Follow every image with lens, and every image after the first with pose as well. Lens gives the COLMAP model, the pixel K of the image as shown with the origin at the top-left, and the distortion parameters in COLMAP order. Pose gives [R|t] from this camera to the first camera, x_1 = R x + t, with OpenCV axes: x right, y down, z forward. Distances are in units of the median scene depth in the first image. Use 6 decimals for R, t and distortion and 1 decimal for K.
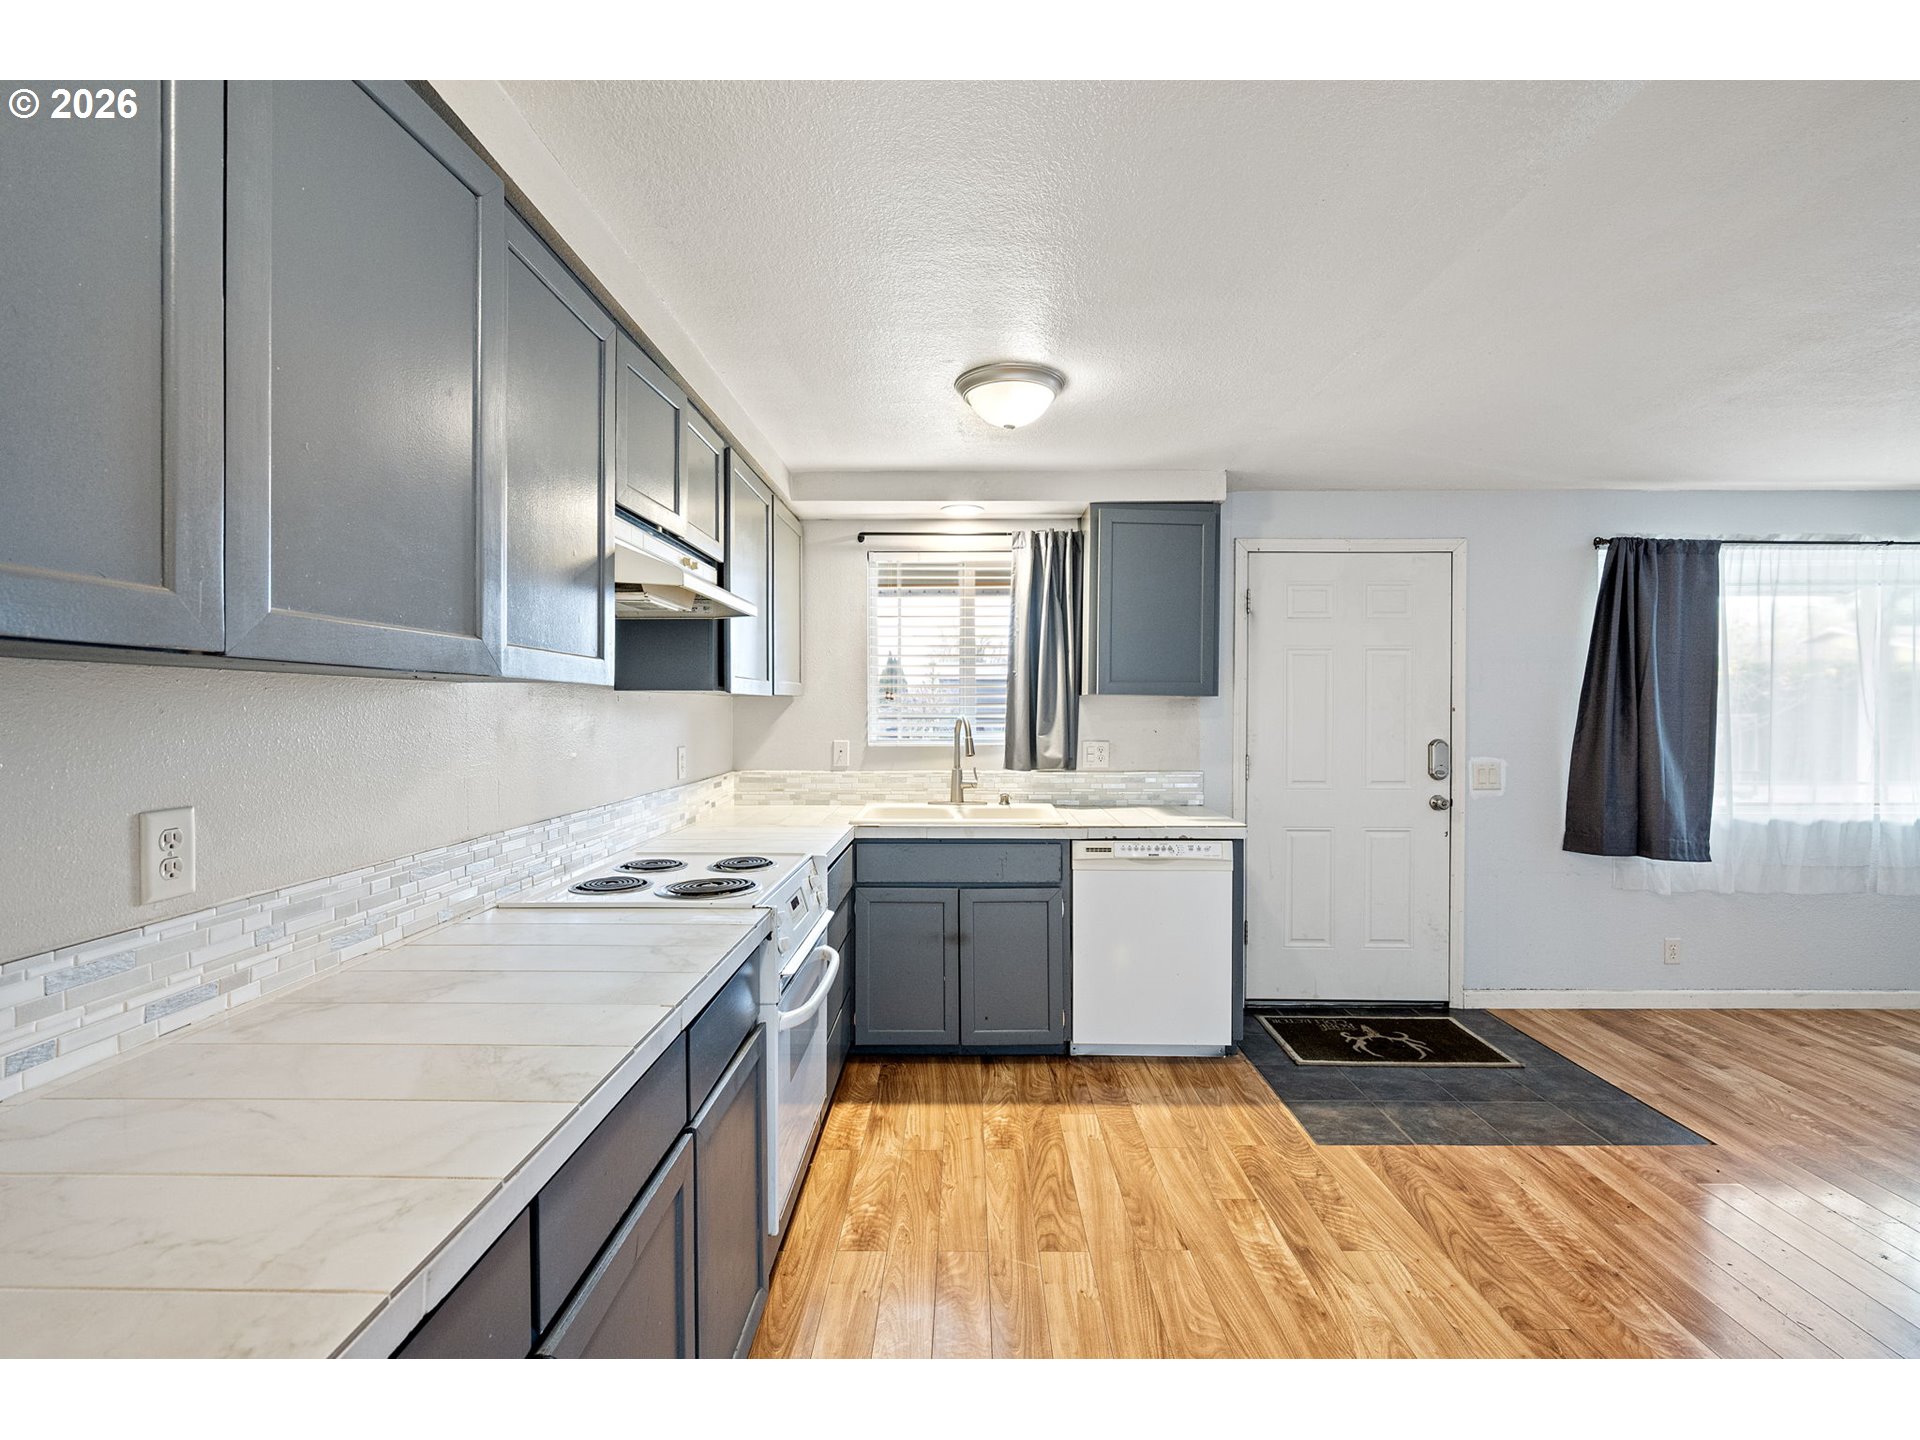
lens RADIAL K [[913.6, 0, 945.8], [0, 913.6, 712.1], [0, 0, 1]] dist [0.000455, 0.000431]
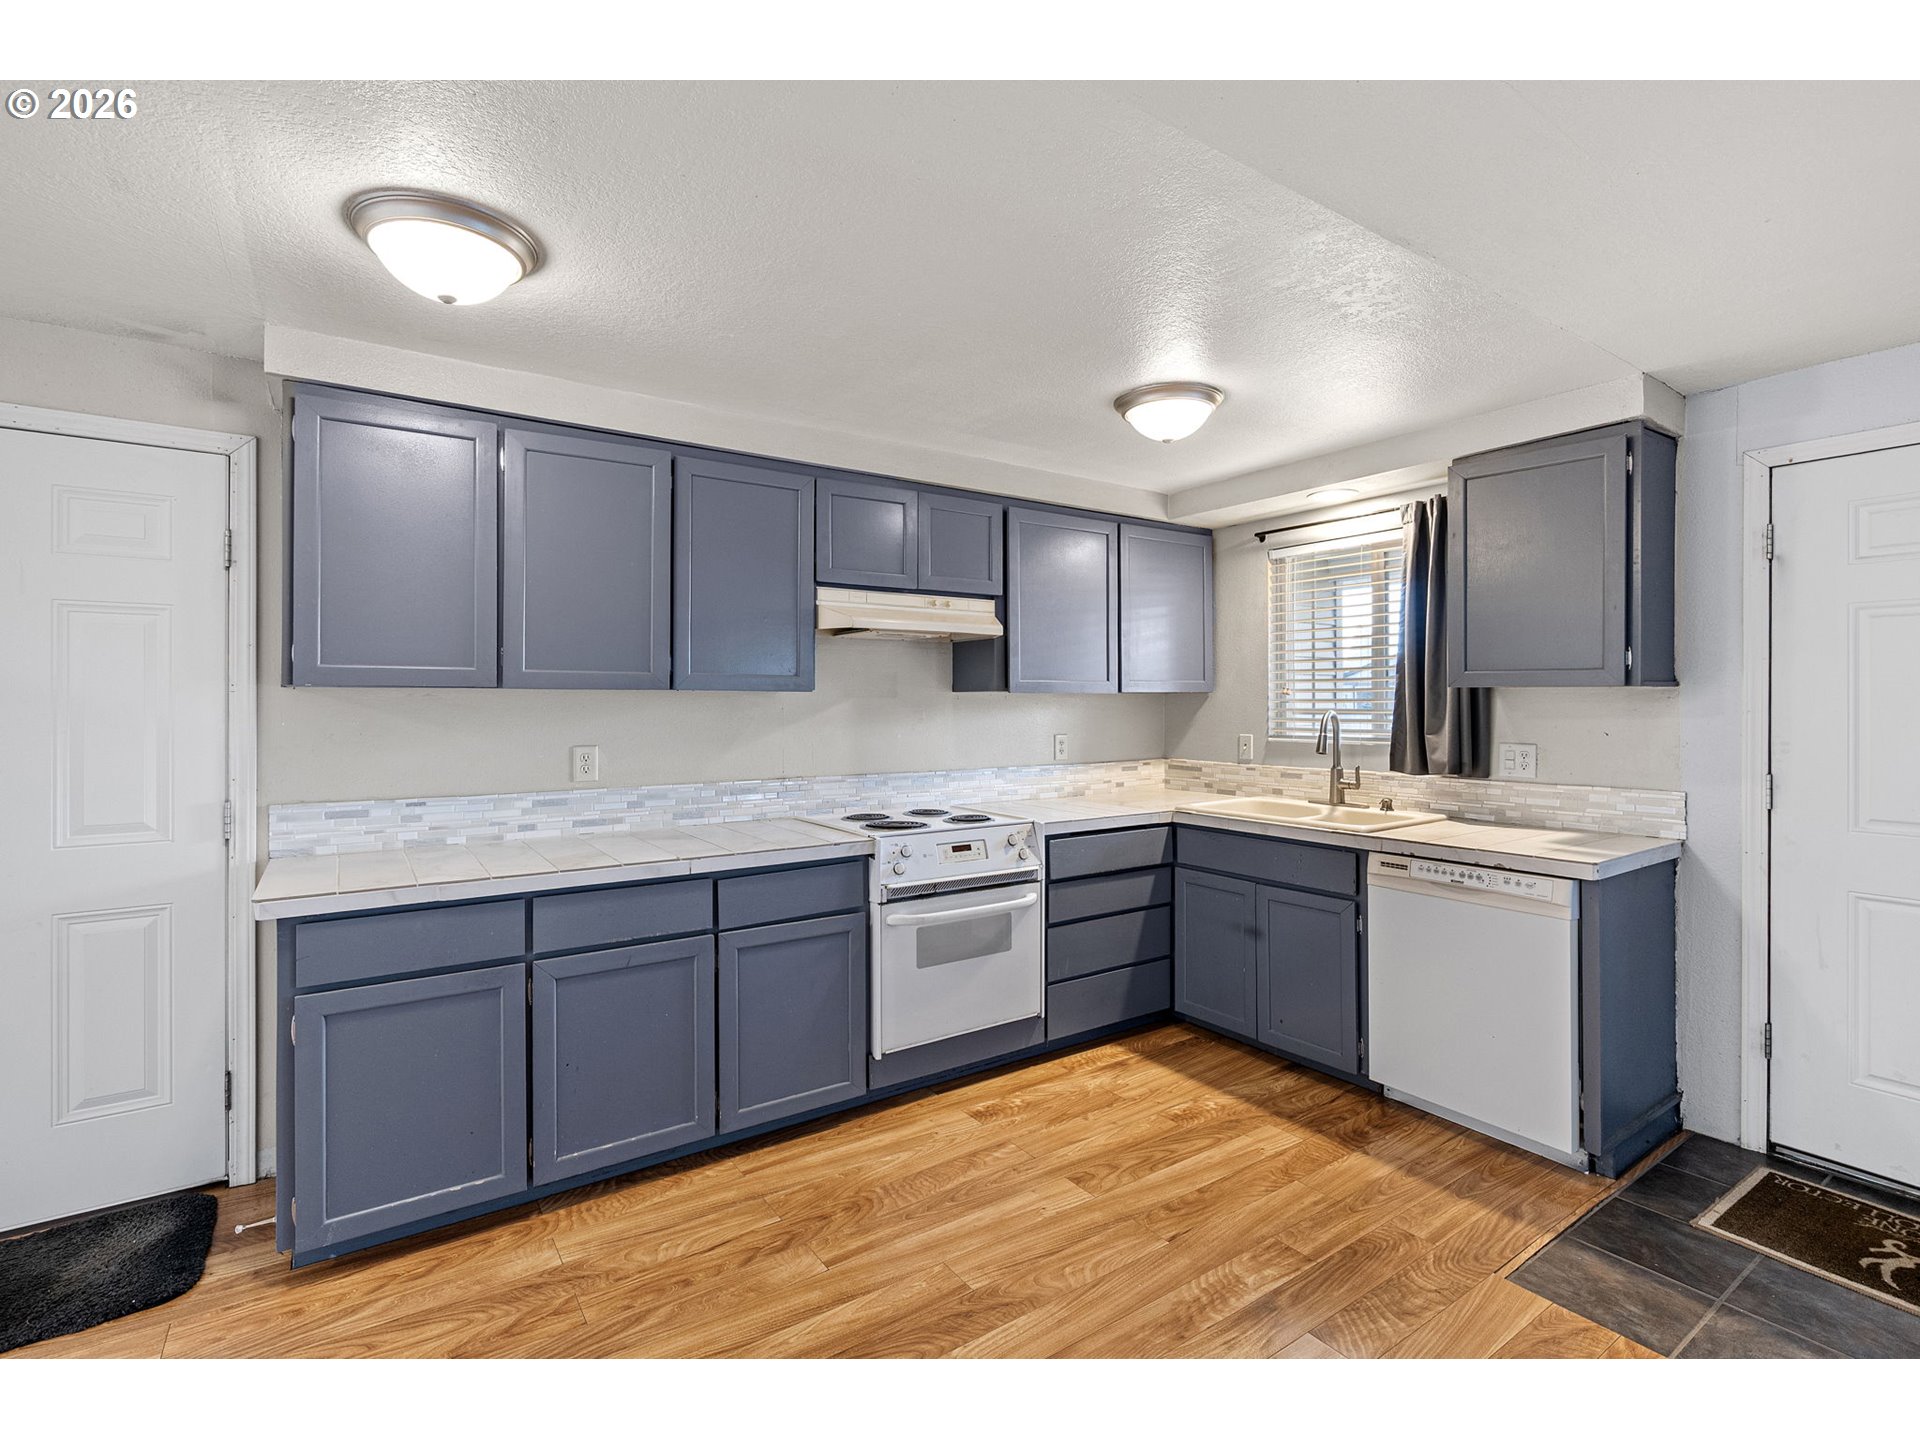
lens RADIAL K [[913.6, 0, 945.8], [0, 913.6, 712.1], [0, 0, 1]] dist [0.000455, 0.000431]
pose [[0.549228, 0.005395, -0.835655, 0.668179], [-0.001133, 0.999983, 0.005711, -0.000104], [0.835672, -0.002190, 0.549225, 0.168489]]
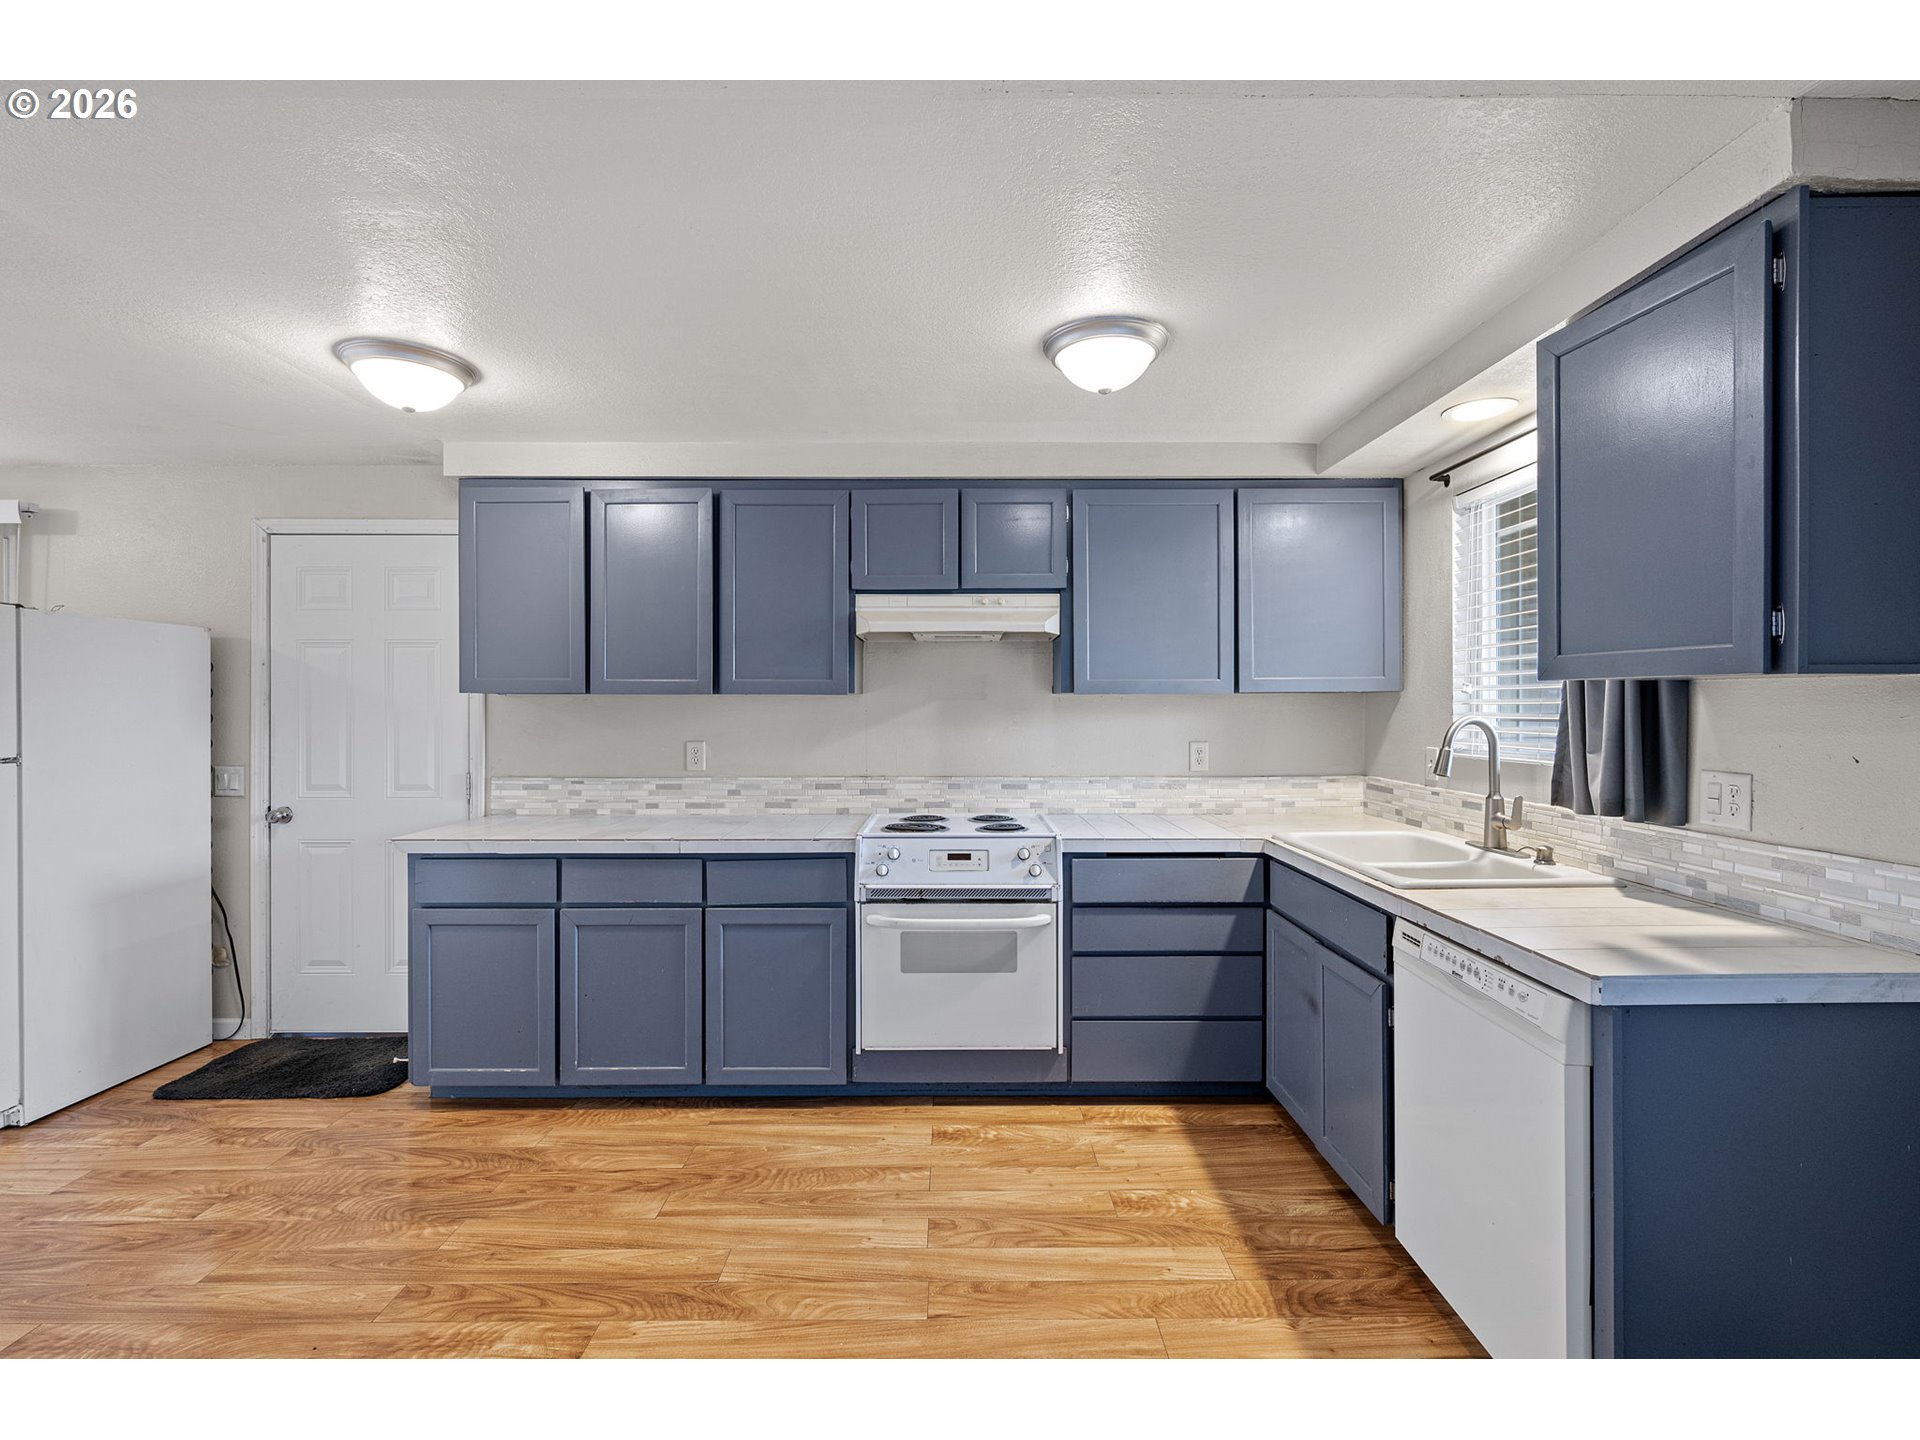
lens RADIAL K [[895.0, 0, 955.3], [0, 895.0, 719.0], [0, 0, 1]] dist [-0.001520, 0.000159]
pose [[-0.027883, 0.012227, -0.999536, 0.775460], [-0.002679, 0.999921, 0.012306, -0.001587], [0.999608, 0.003021, -0.027848, 0.724679]]
